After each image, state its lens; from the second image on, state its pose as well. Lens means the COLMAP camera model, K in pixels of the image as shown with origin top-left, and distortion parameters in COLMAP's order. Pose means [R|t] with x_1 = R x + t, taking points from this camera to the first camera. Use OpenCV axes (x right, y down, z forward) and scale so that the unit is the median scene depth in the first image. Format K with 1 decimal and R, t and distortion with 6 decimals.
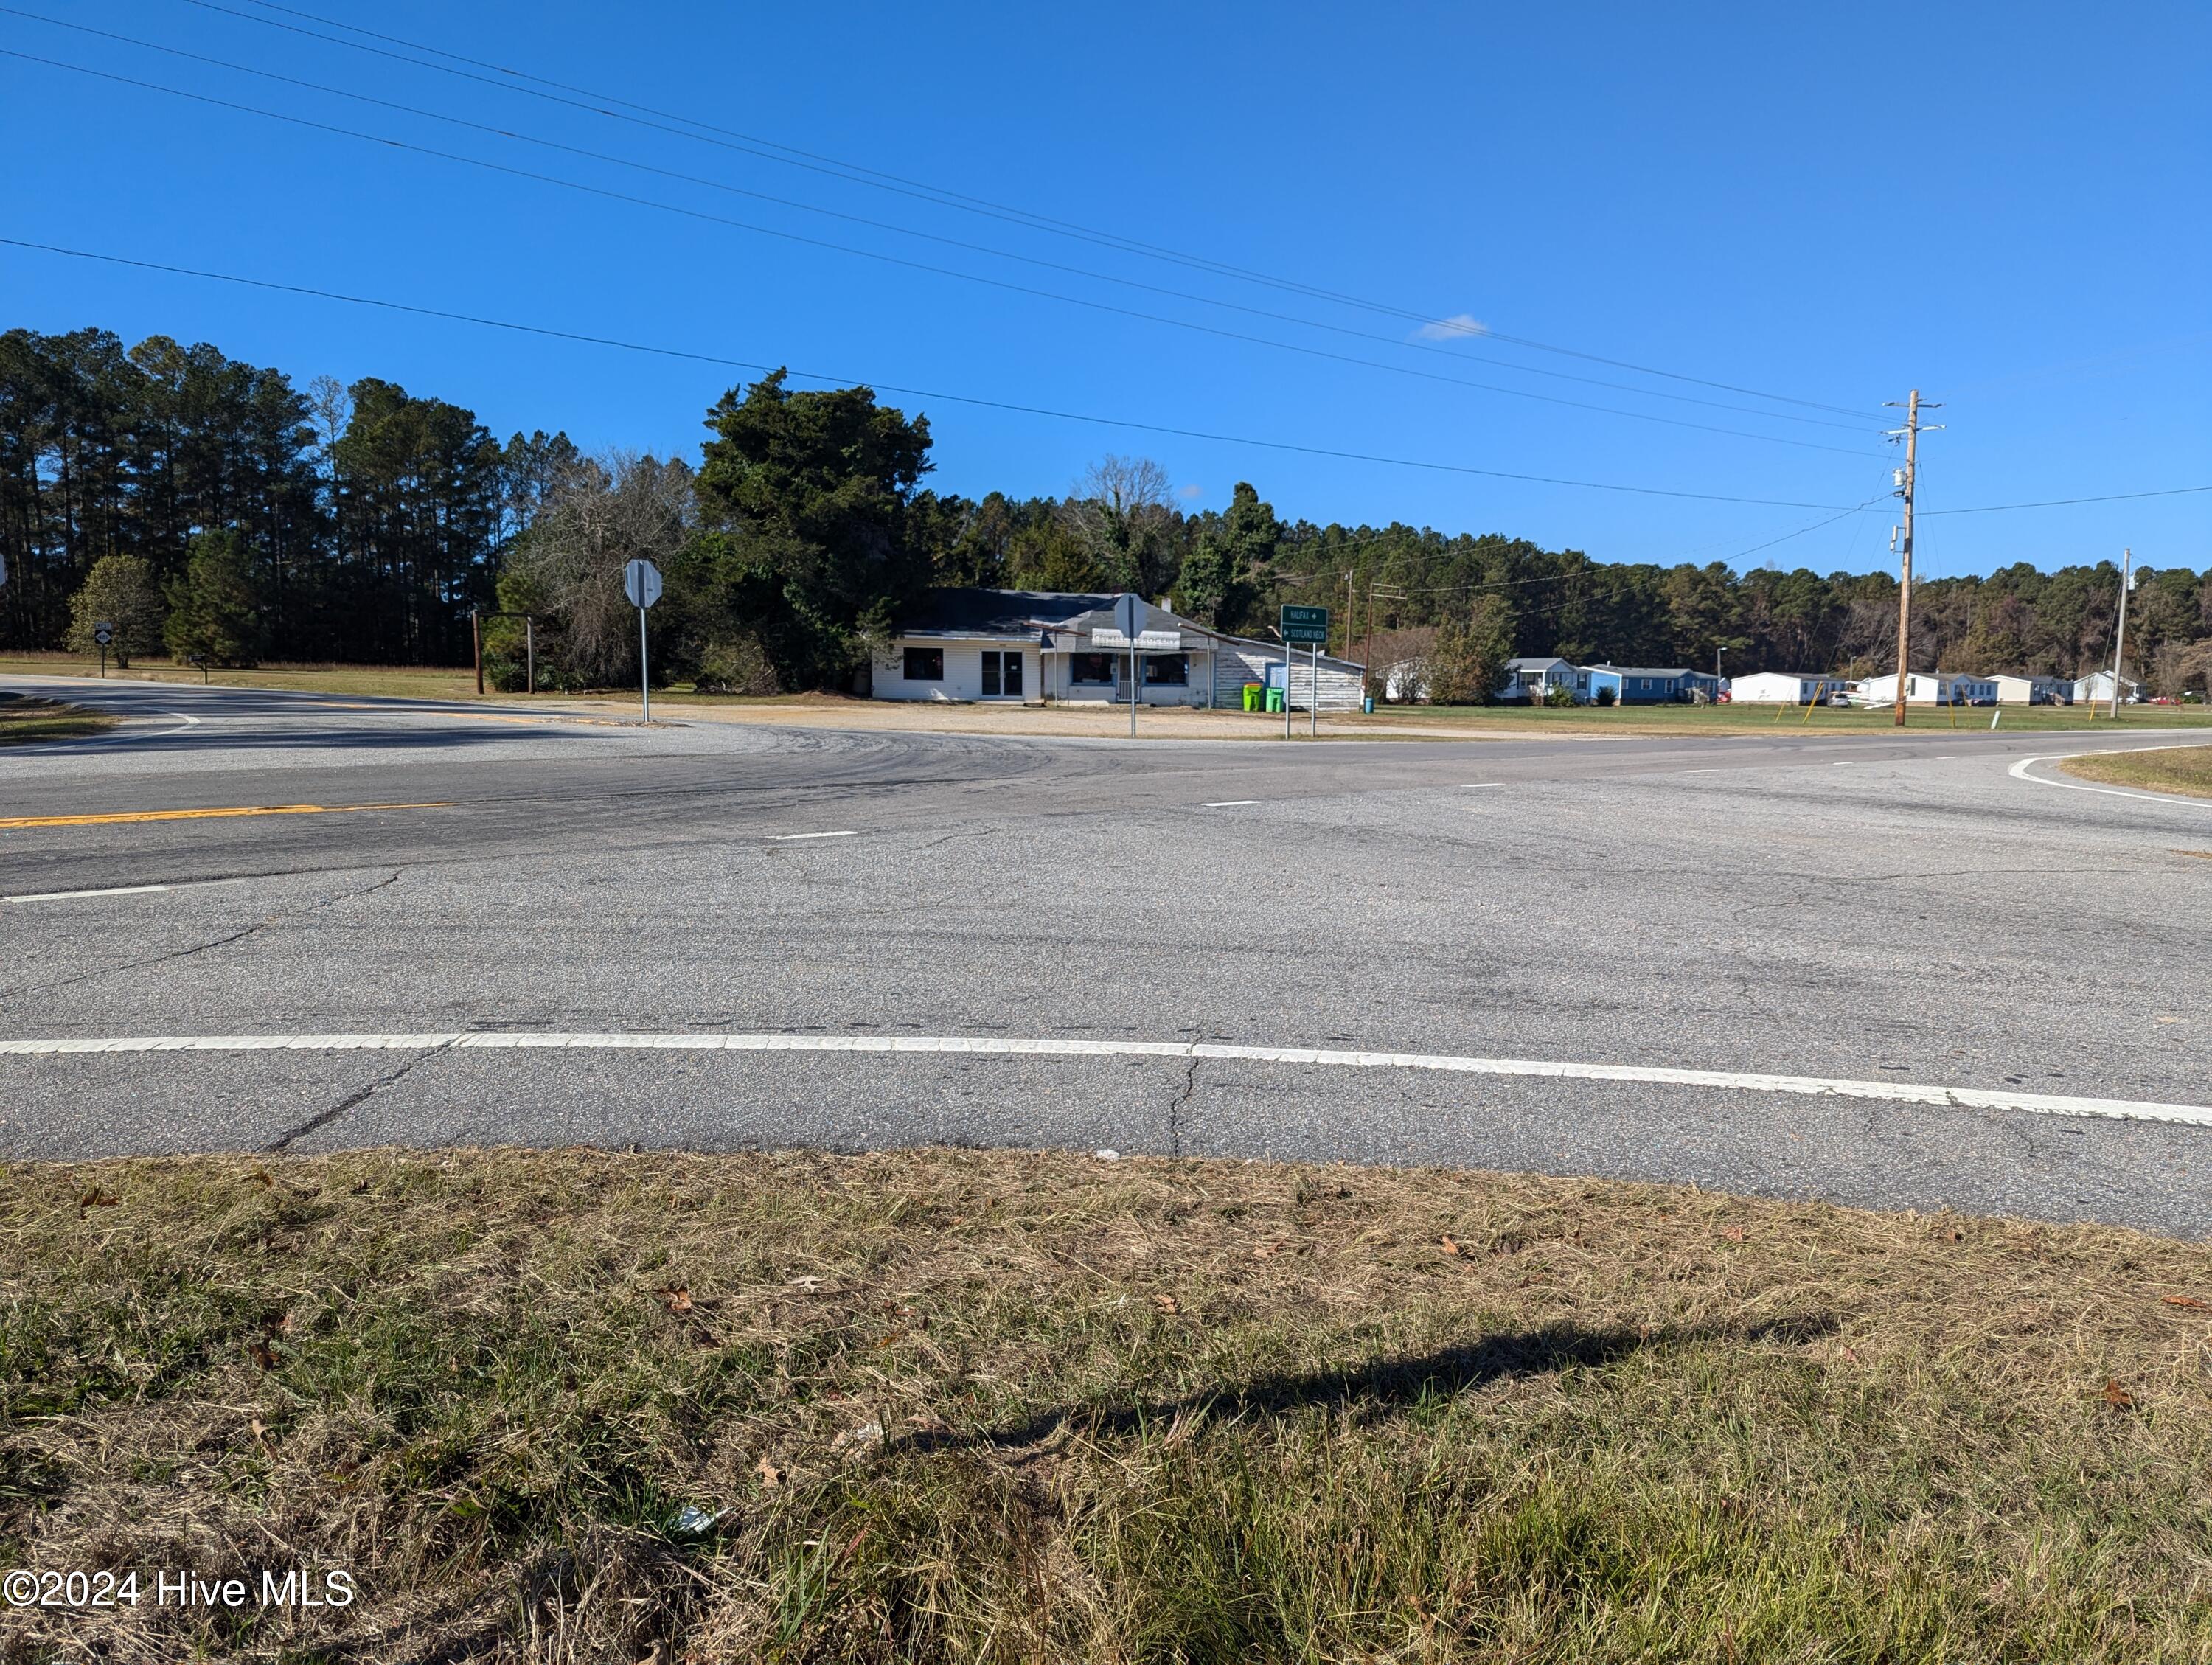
lens RADIAL K [[1559.6, 0, 1115.9], [0, 1559.6, 825.6], [0, 0, 1]] dist [0.074929, -0.073521]
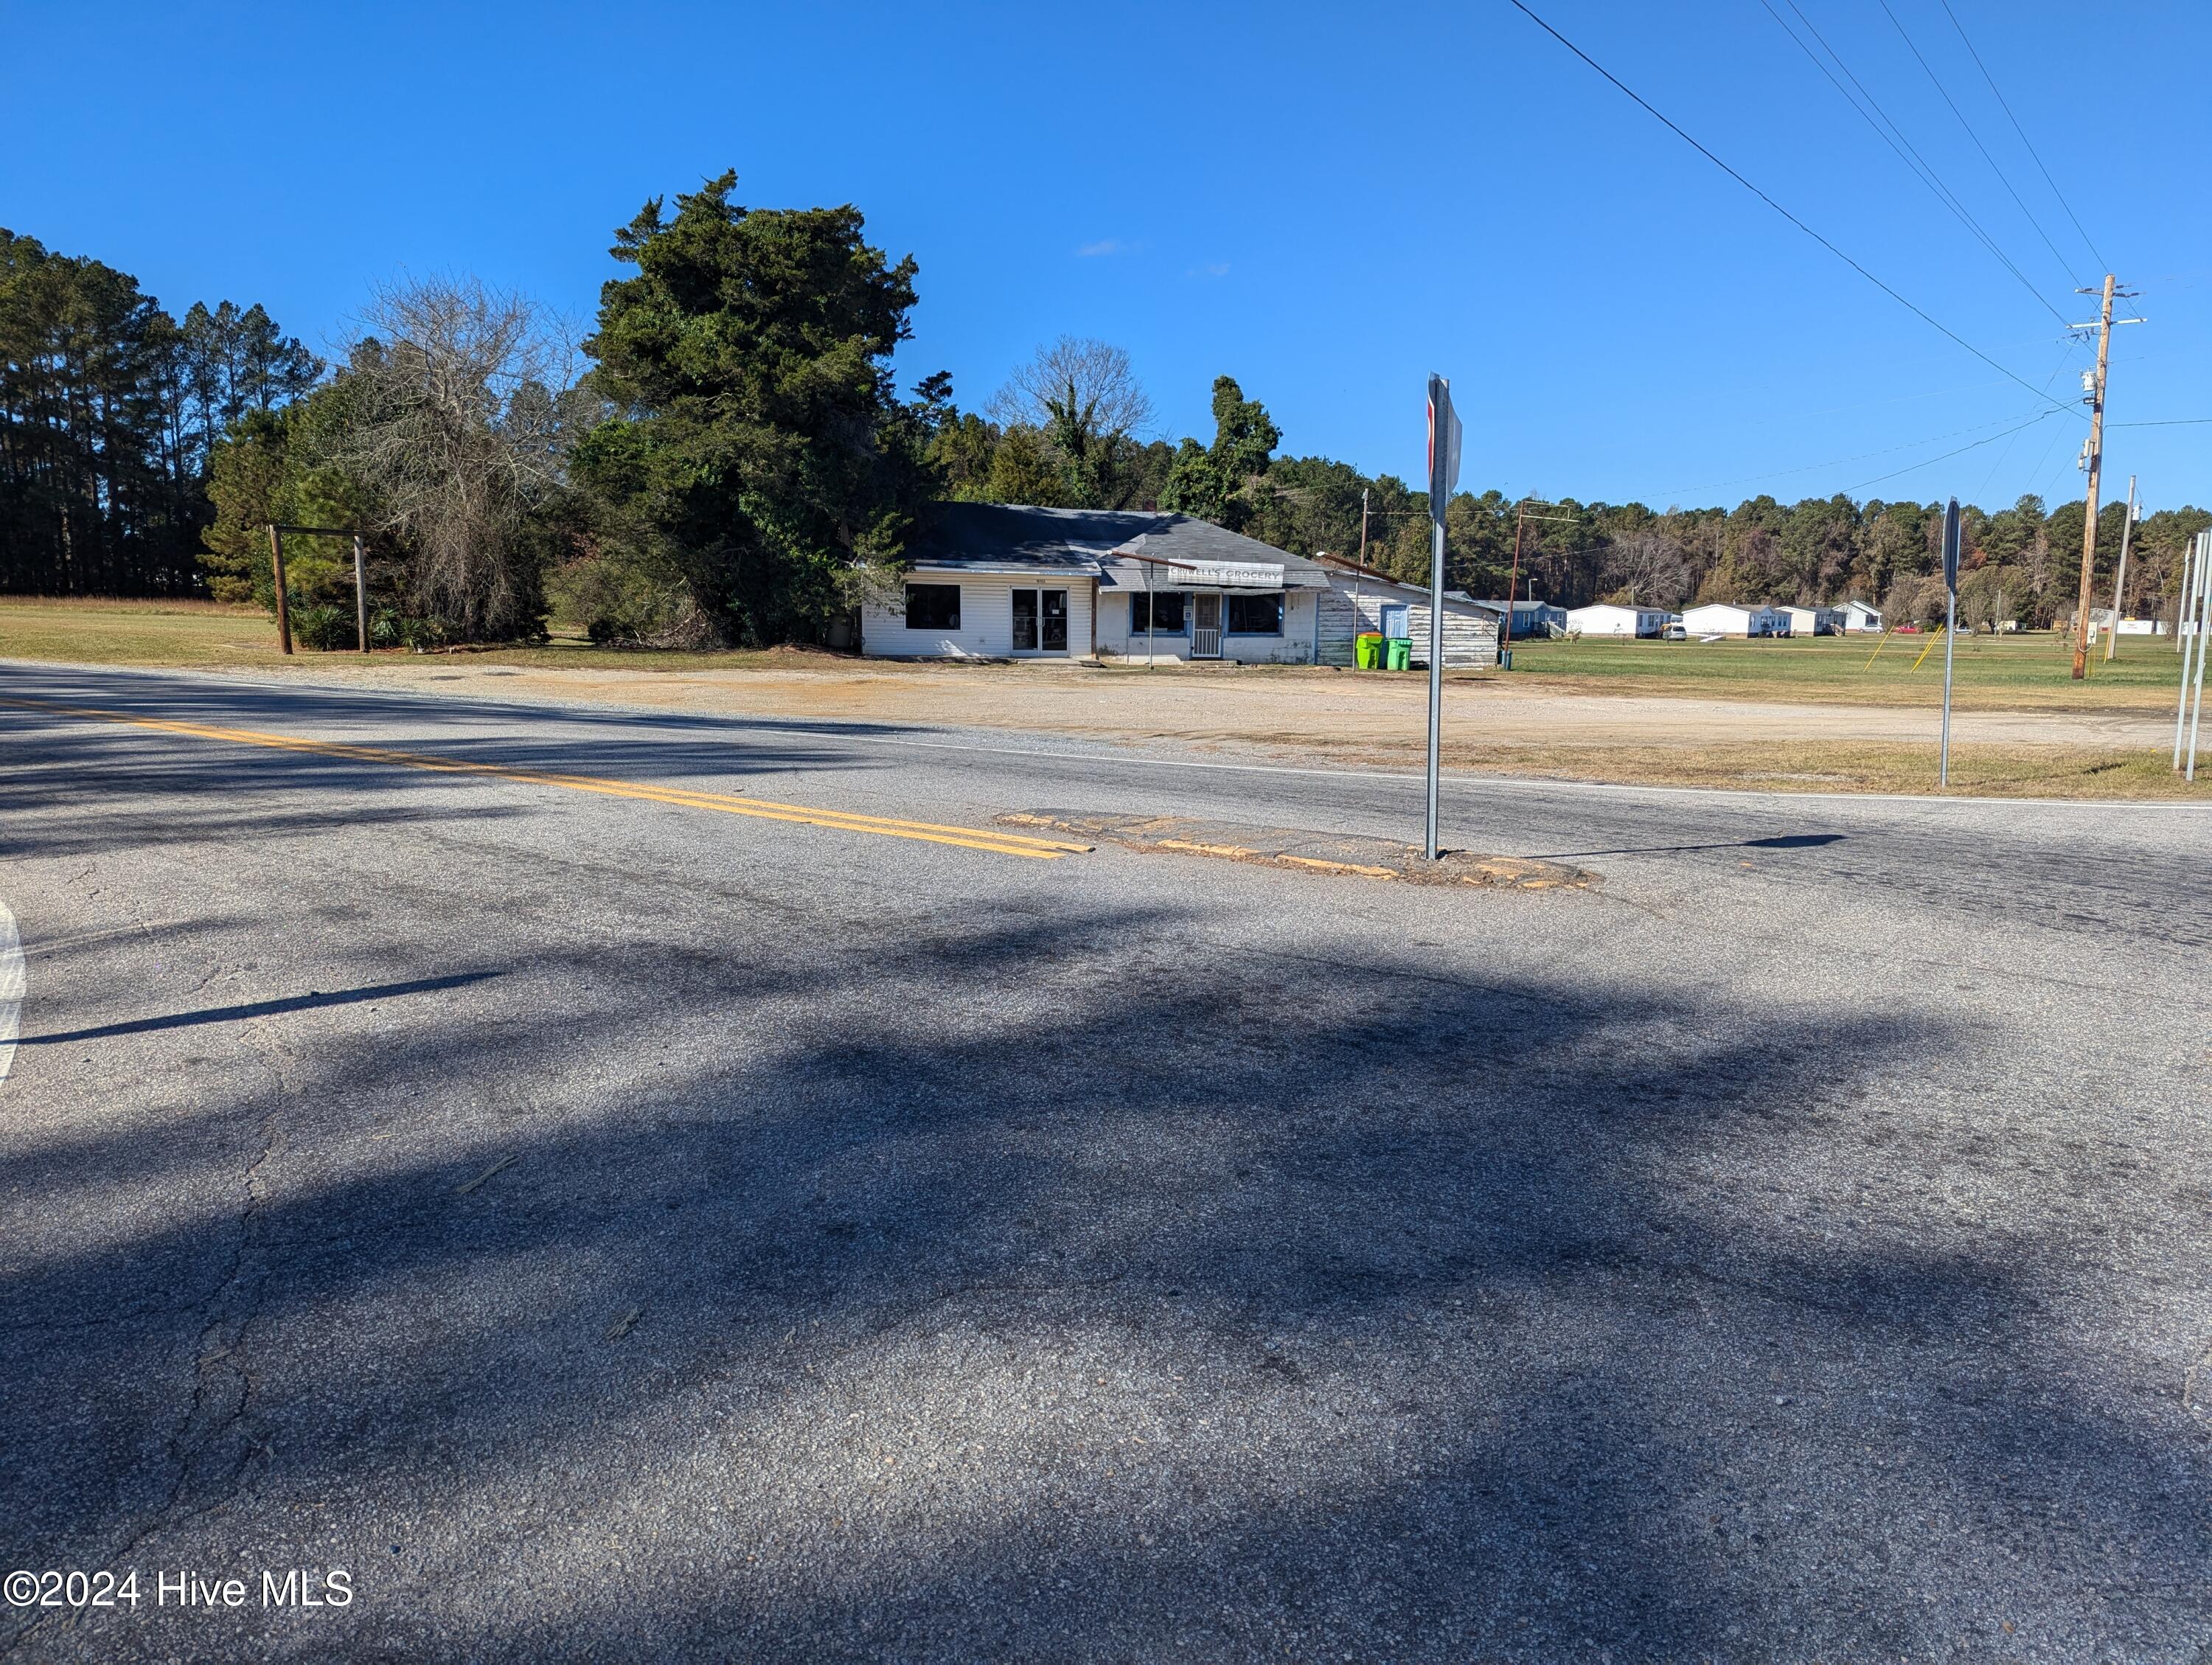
lens RADIAL K [[1551.3, 0, 1108.9], [0, 1551.3, 836.4], [0, 0, 1]] dist [0.077899, -0.081356]
pose [[0.984131, -0.025331, 0.175626, -0.130777], [0.015751, 0.998322, 0.055727, -0.027597], [-0.176743, -0.052076, 0.982878, 0.207254]]
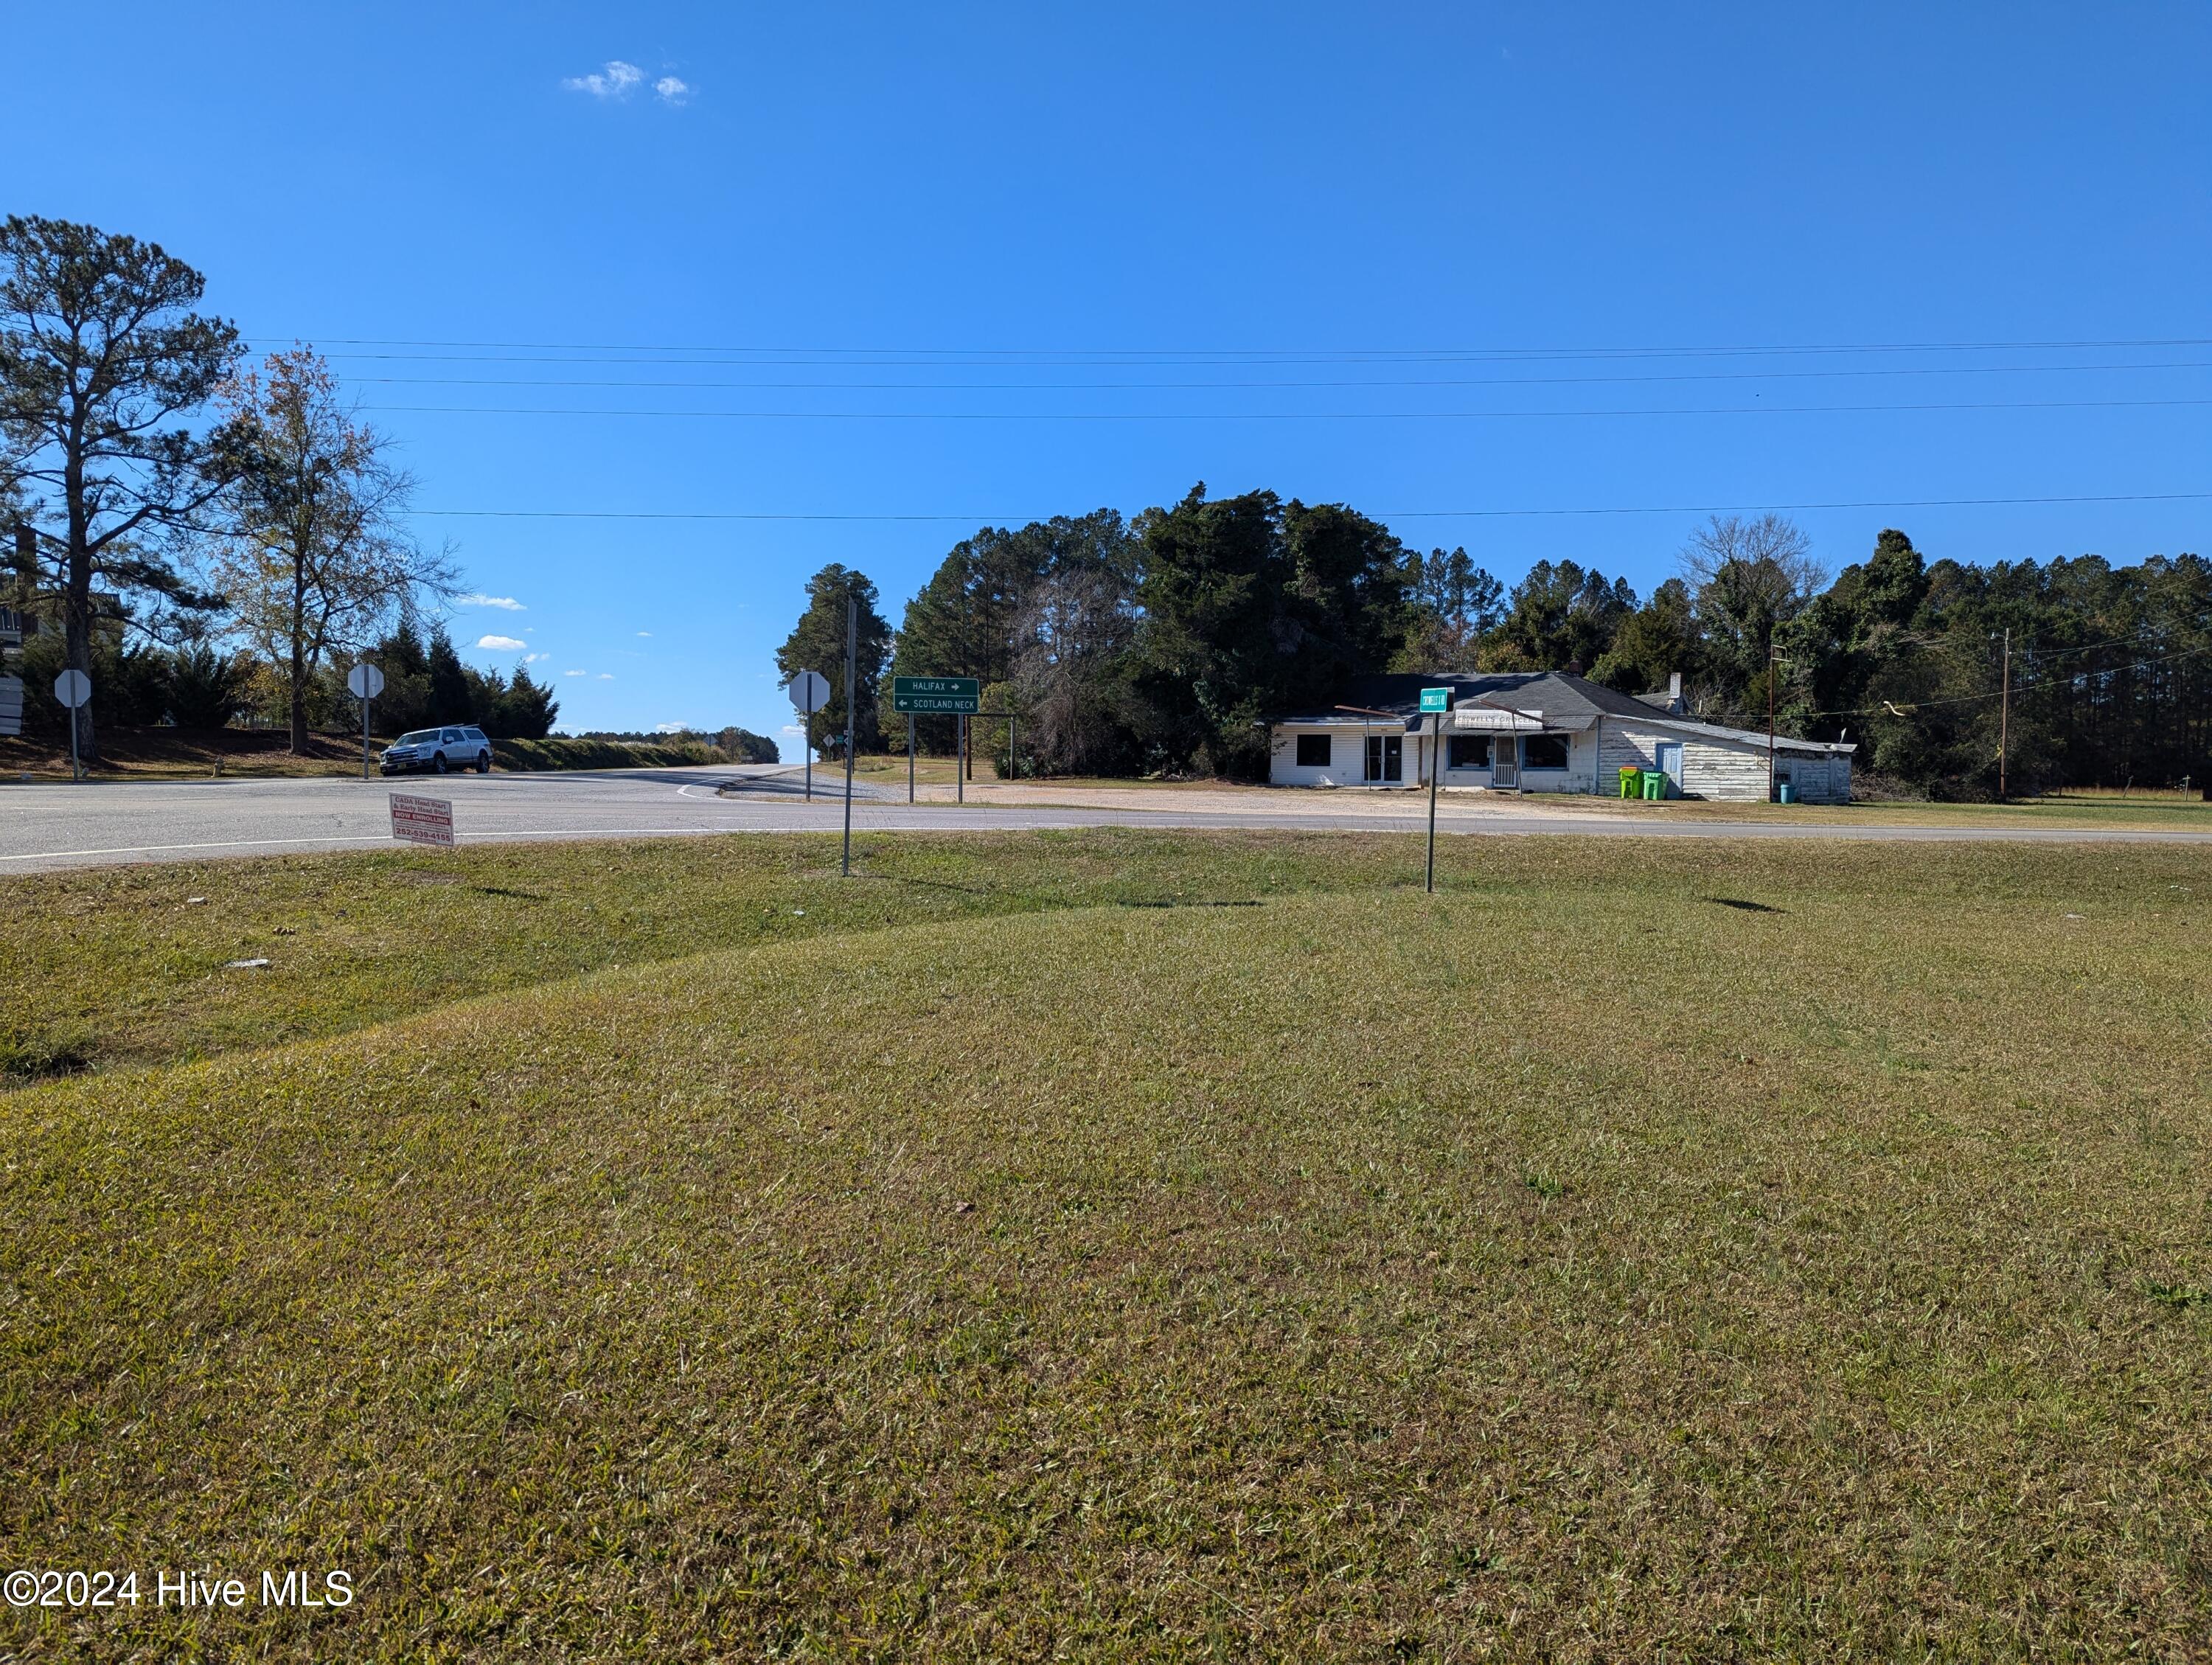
lens RADIAL K [[1555.6, 0, 1091.5], [0, 1555.6, 839.5], [0, 0, 1]] dist [0.076420, -0.076492]
pose [[0.743090, 0.024764, -0.668733, 0.339170], [-0.063693, 0.997396, -0.033839, -0.001843], [0.666153, 0.067739, 0.742732, 0.119354]]
